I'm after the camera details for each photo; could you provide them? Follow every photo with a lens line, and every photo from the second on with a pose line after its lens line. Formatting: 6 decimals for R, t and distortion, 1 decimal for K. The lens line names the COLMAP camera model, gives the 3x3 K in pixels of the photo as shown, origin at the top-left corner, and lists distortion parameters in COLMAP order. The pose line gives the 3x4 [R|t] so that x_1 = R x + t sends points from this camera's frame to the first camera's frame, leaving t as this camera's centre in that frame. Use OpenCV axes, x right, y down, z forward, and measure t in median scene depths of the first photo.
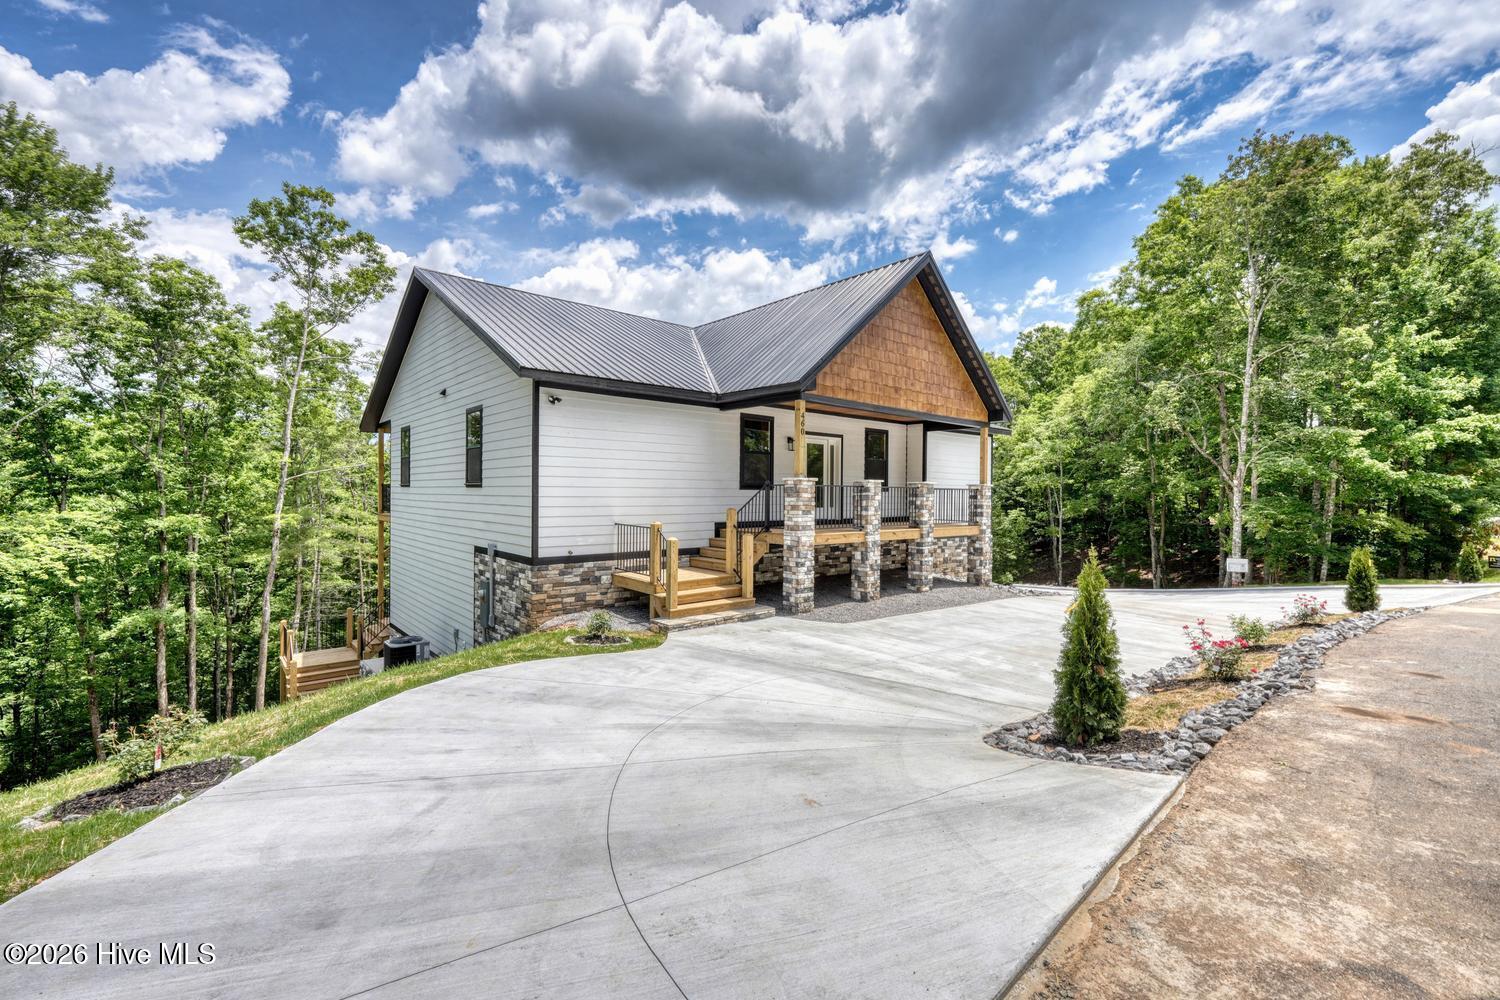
lens RADIAL K [[635.6, 0, 748.5], [0, 635.6, 497.5], [0, 0, 1]] dist [-0.005446, 0.003458]
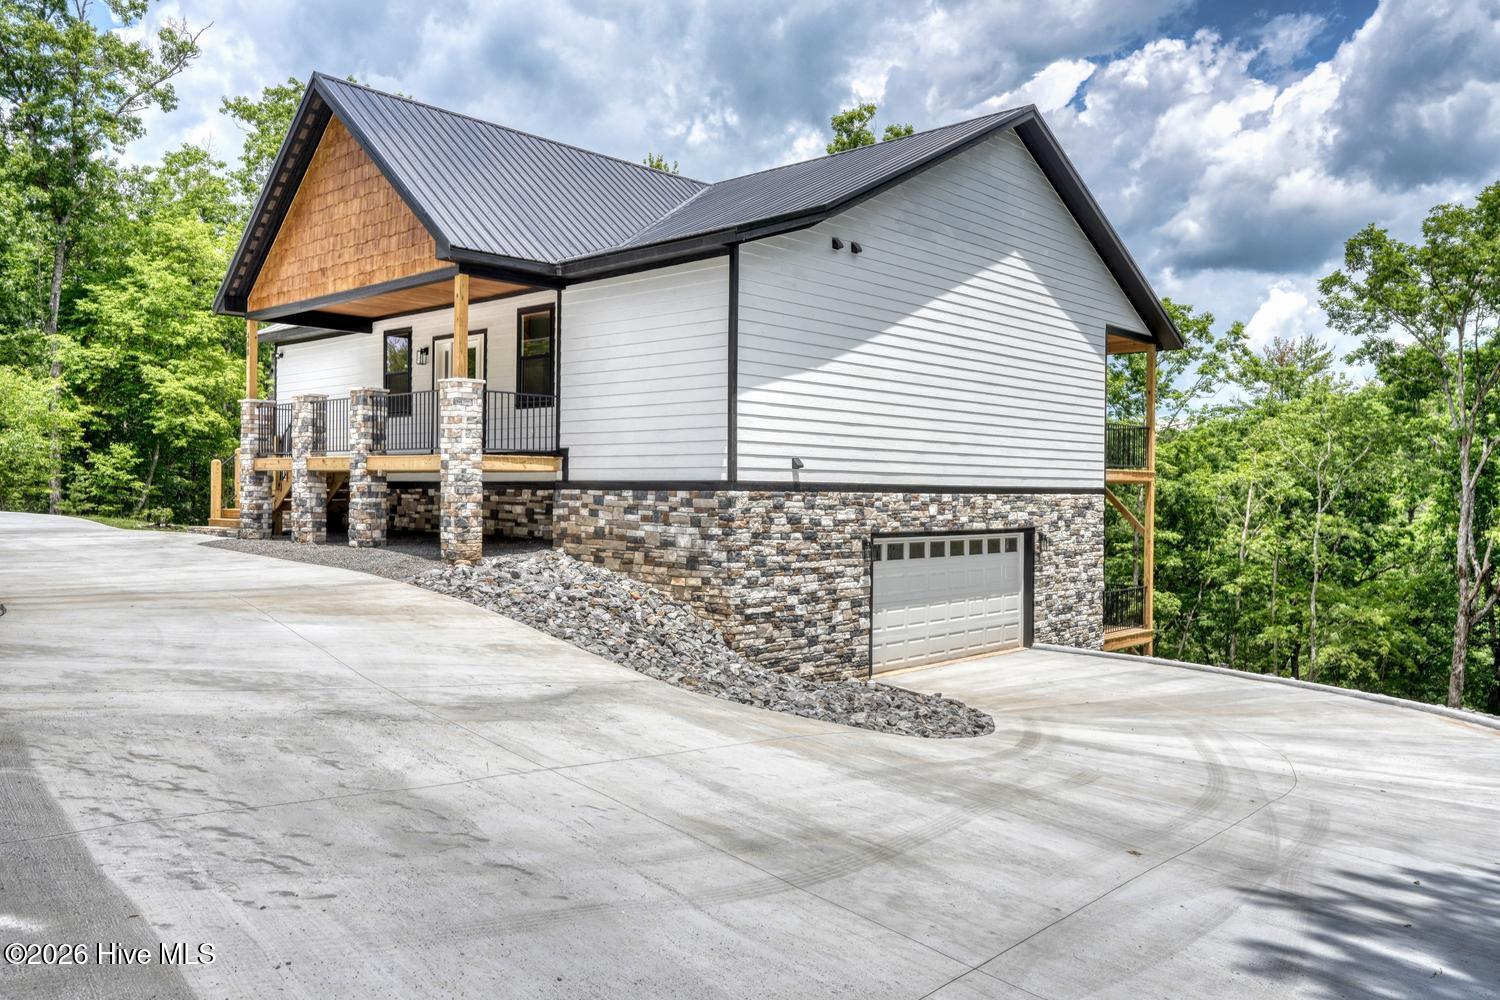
lens RADIAL K [[1136.0, 0, 744.4], [0, 1136.0, 497.7], [0, 0, 1]] dist [0.005216, 0.000159]
pose [[0.089379, 0.001518, -0.995997, 1.351593], [-0.013796, 0.999905, 0.000286, 0.076765], [0.995902, 0.013715, 0.089392, 1.147682]]
